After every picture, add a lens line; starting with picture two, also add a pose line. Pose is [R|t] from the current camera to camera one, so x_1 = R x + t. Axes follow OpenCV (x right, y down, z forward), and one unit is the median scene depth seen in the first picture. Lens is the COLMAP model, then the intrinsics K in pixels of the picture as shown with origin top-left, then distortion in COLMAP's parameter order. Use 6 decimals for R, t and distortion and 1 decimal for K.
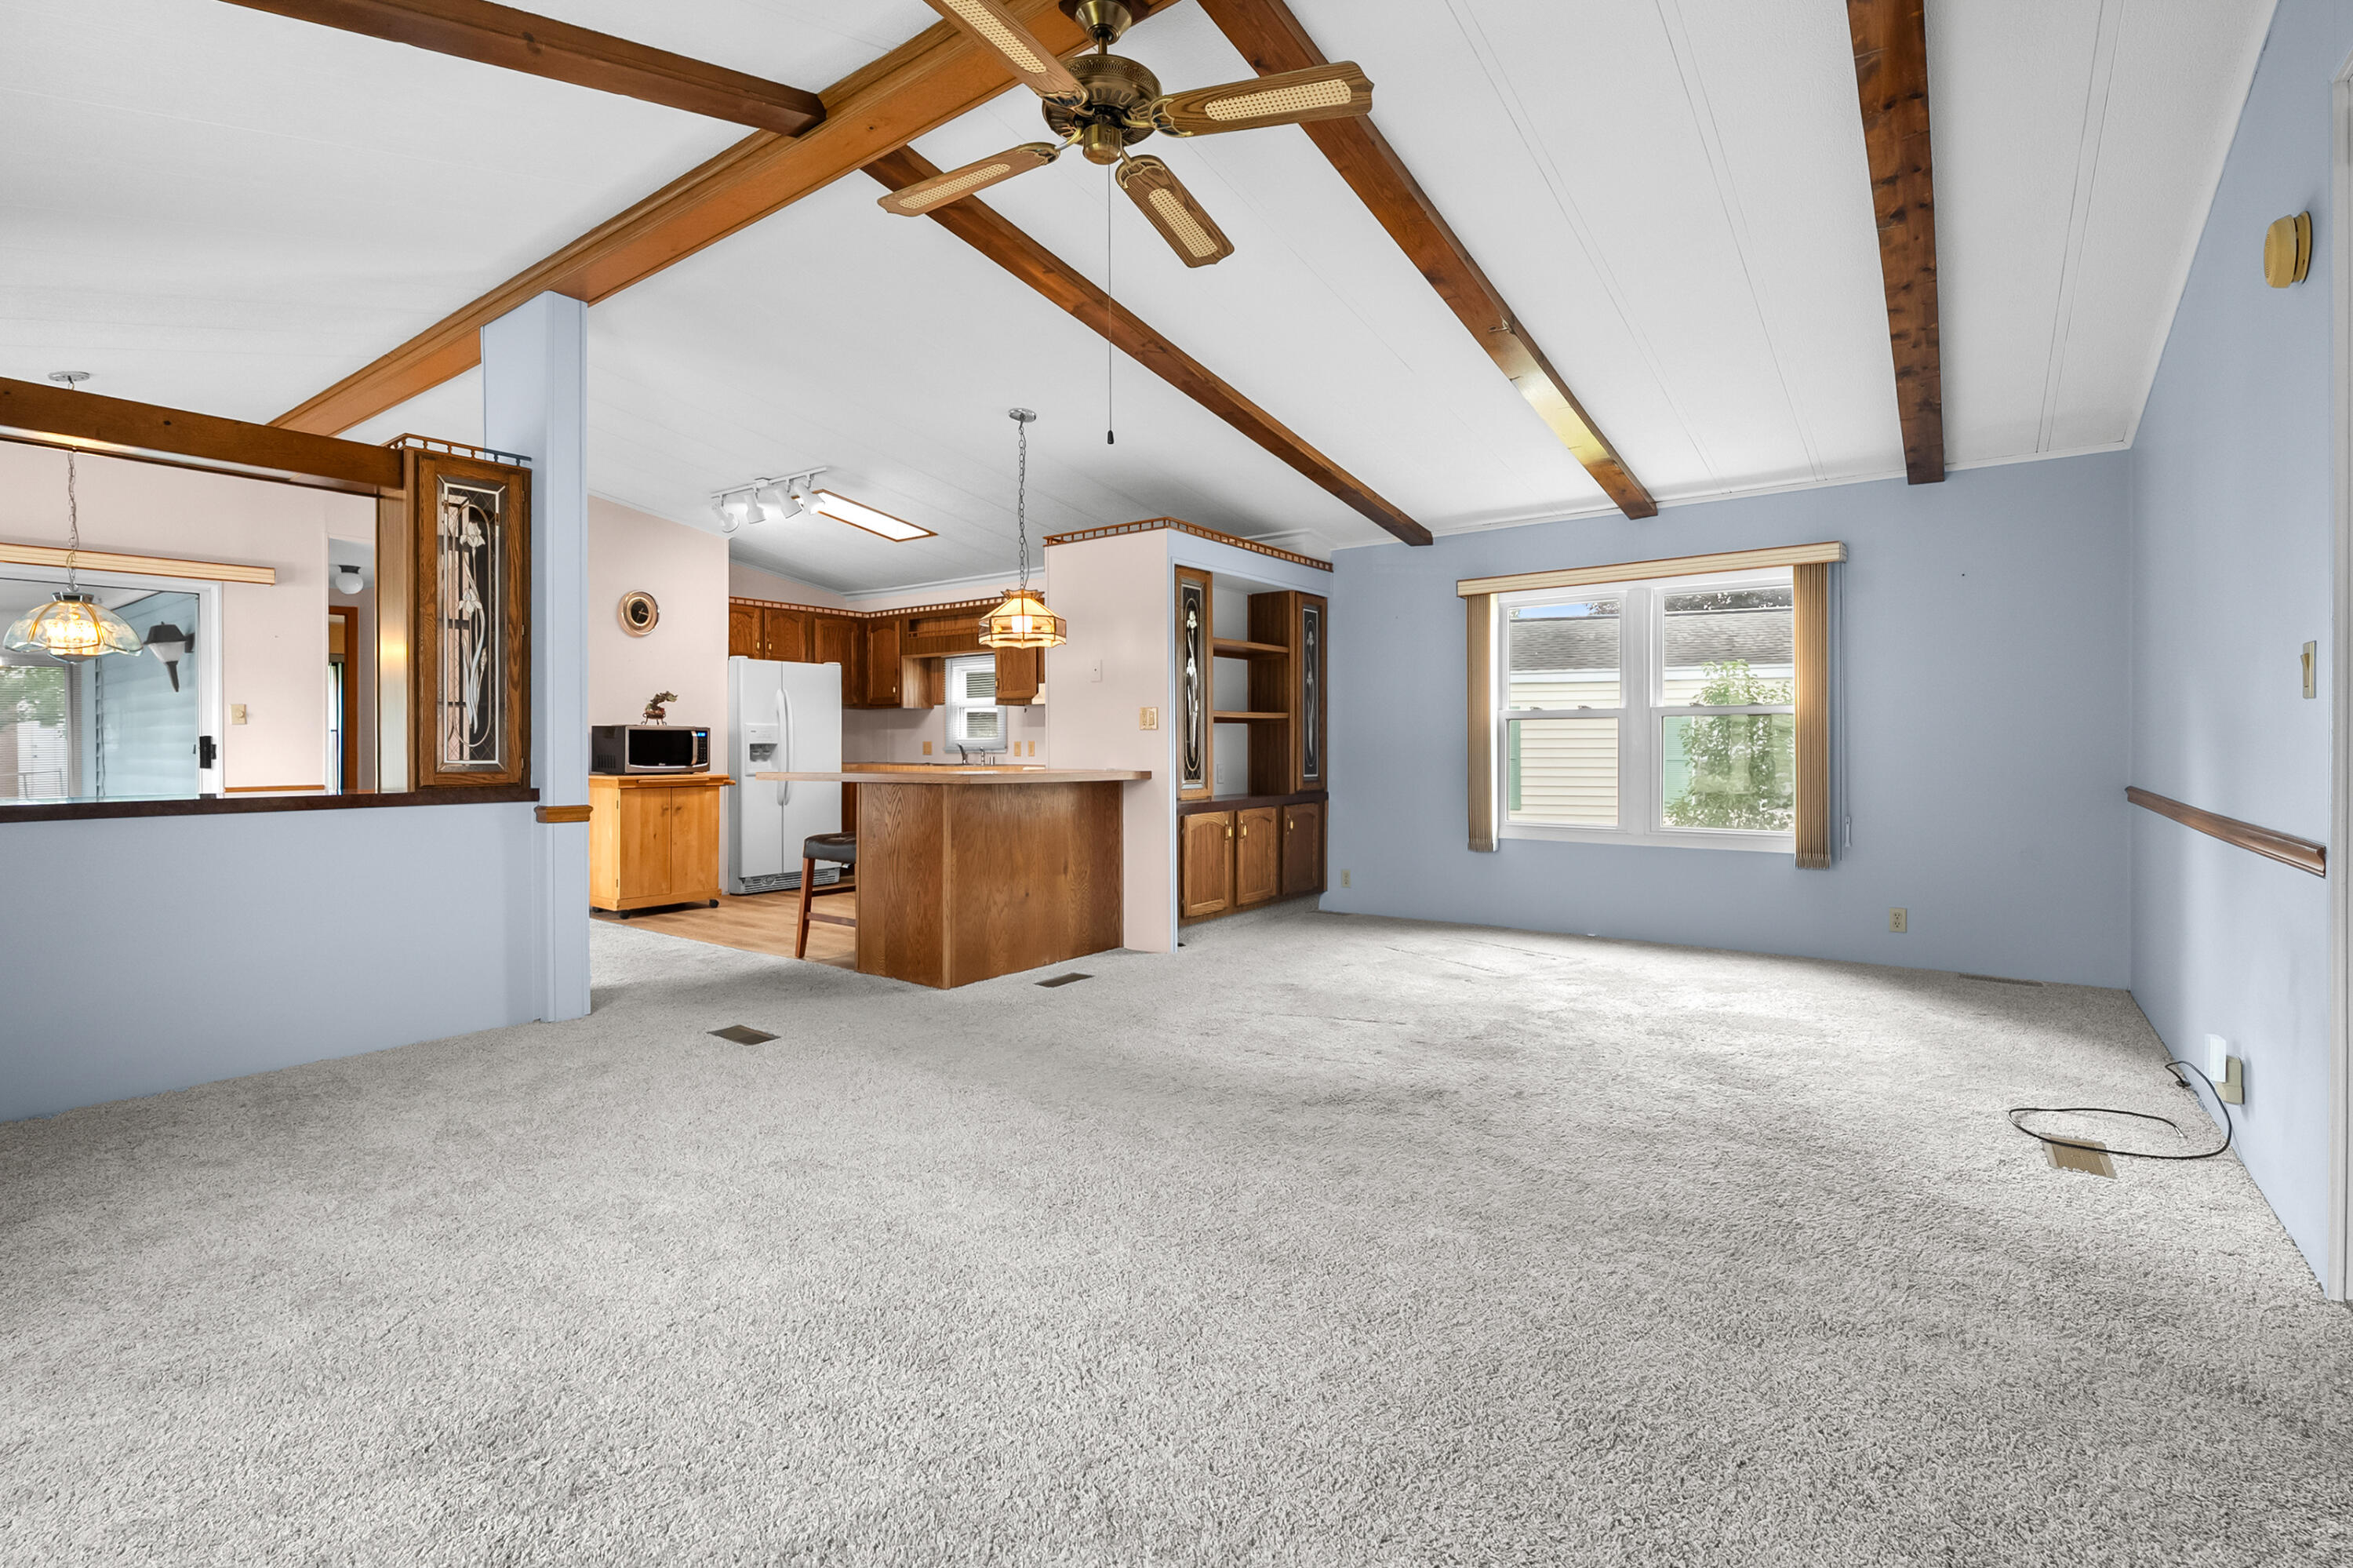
lens RADIAL K [[1069.2, 0, 1169.5], [0, 1069.2, 743.9], [0, 0, 1]] dist [-0.001858, 0.000085]
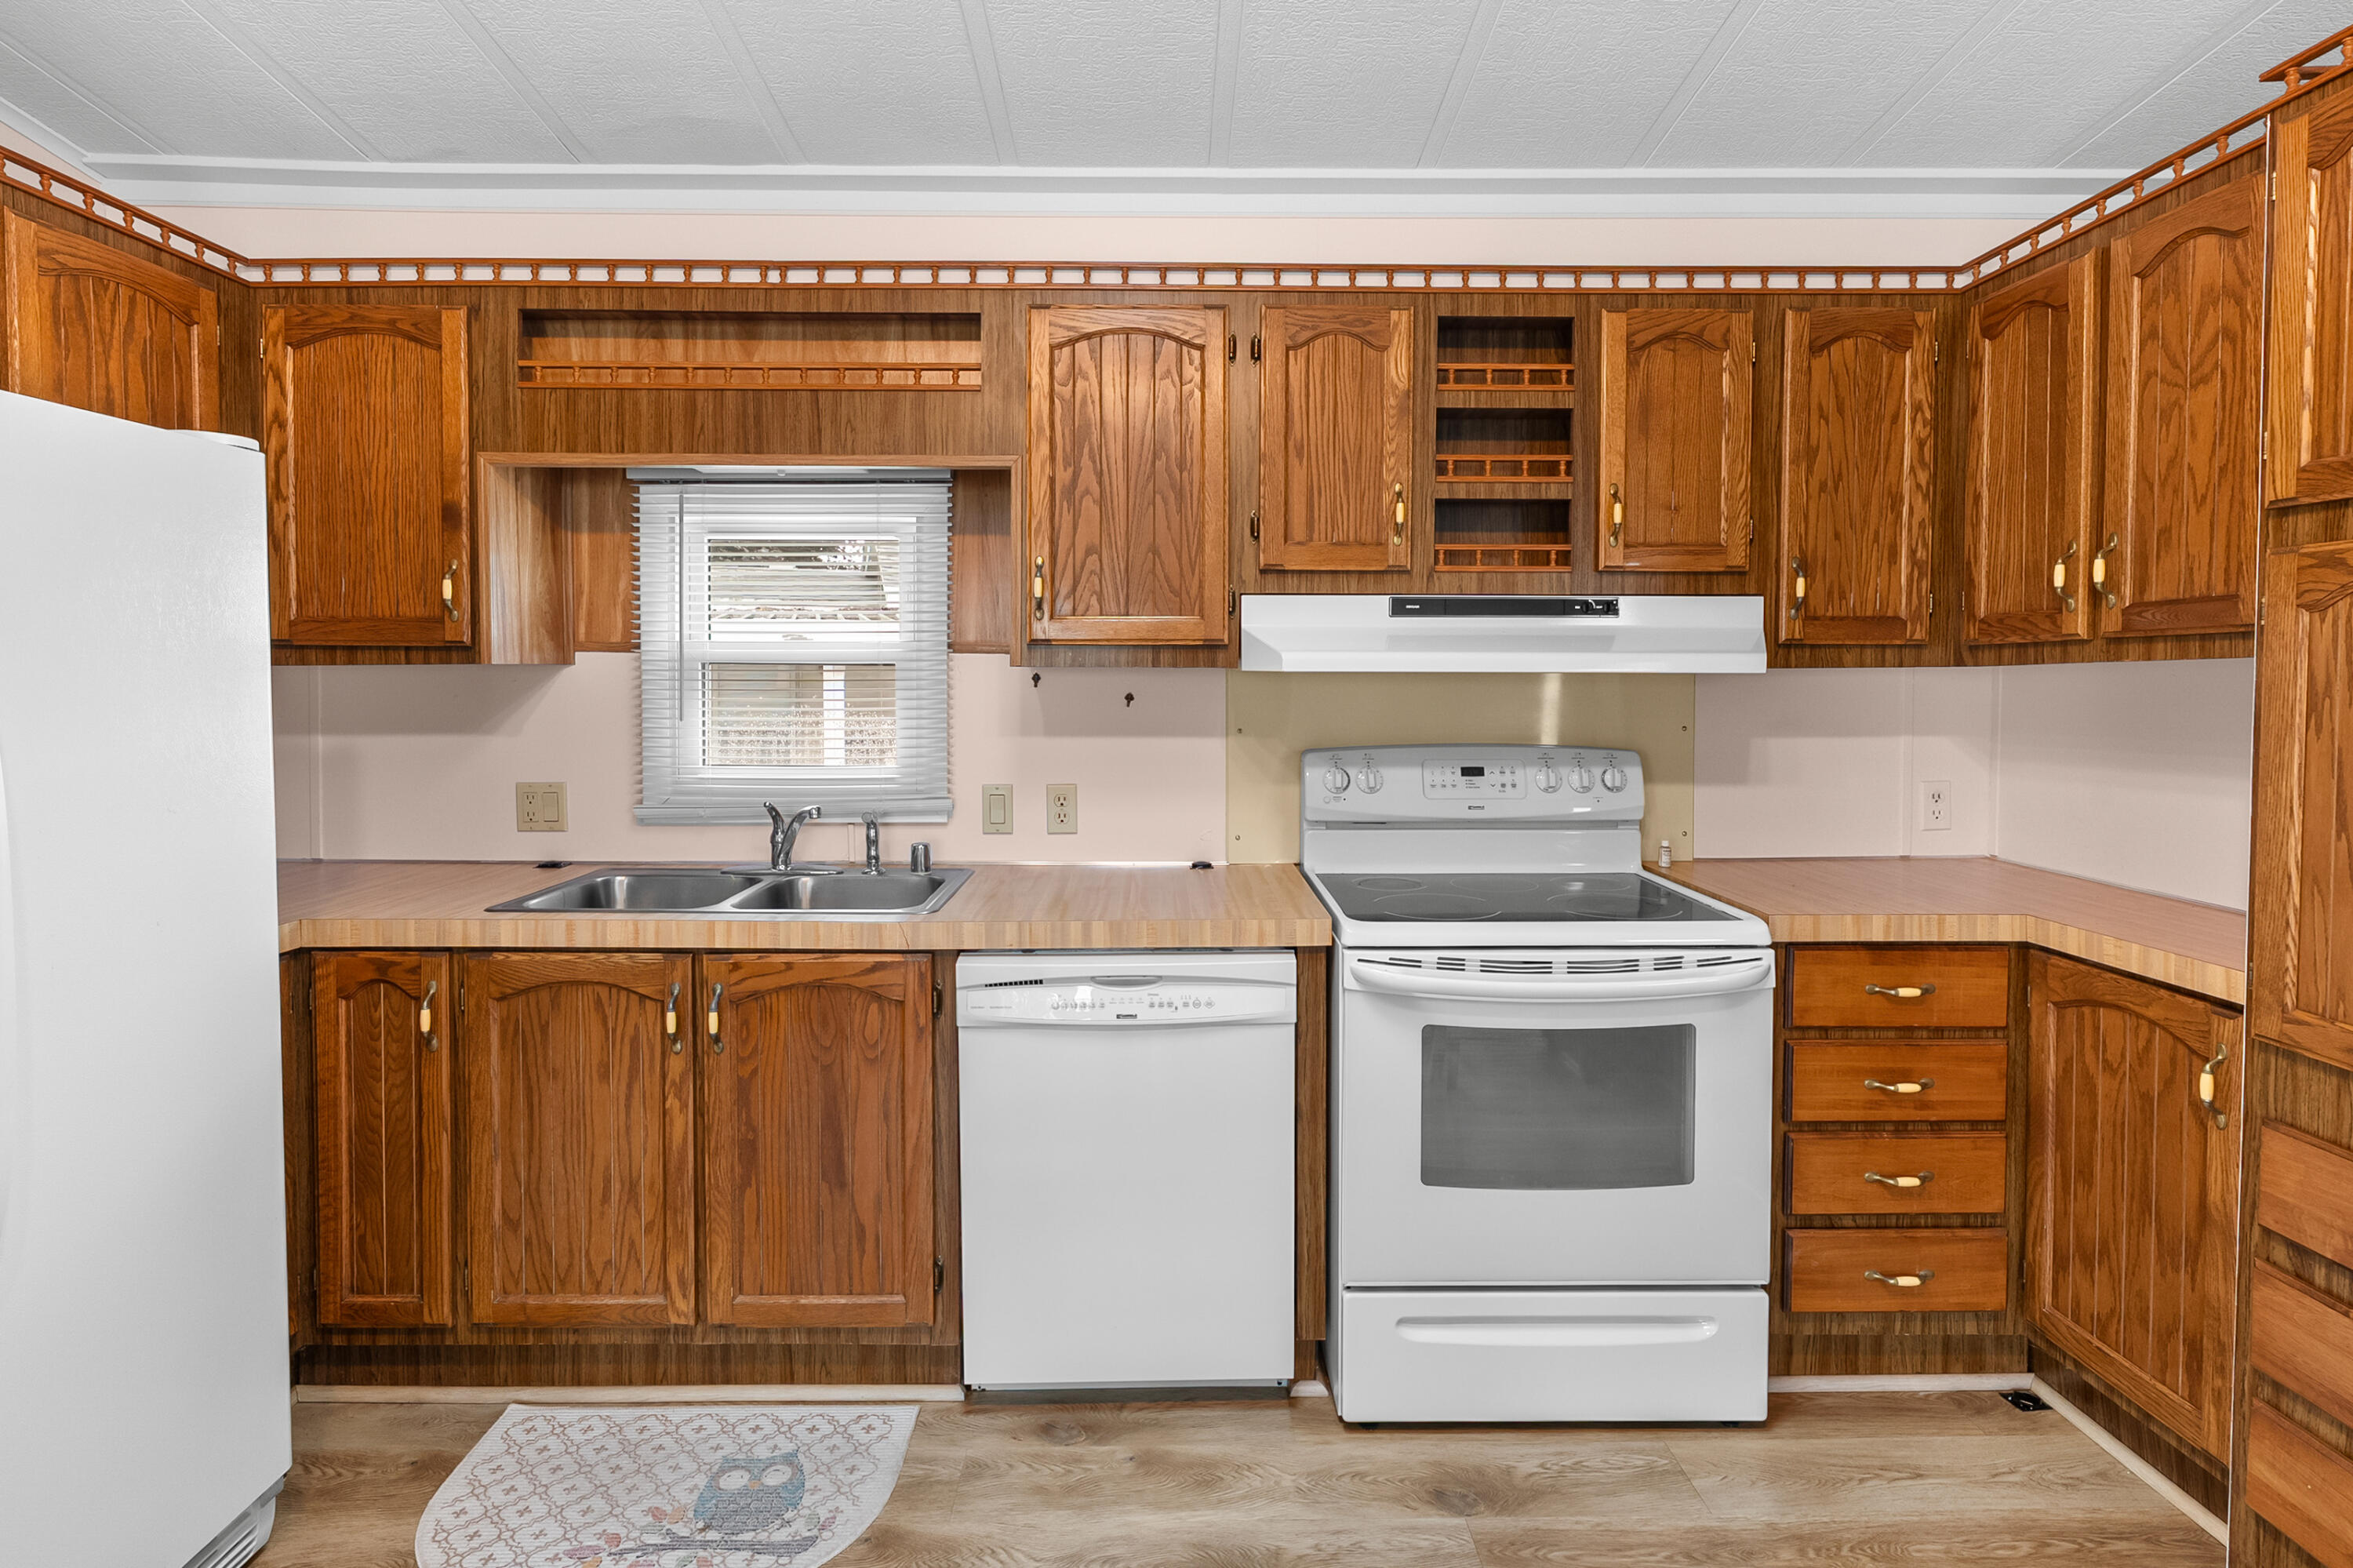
lens RADIAL K [[1156.1, 0, 1175.1], [0, 1156.1, 706.7], [0, 0, 1]] dist [-0.007101, 0.001535]
pose [[0.795670, -0.015273, 0.605538, -0.328702], [-0.004697, 0.999496, 0.031382, -0.037622], [-0.605712, -0.027814, 0.795198, 0.793817]]
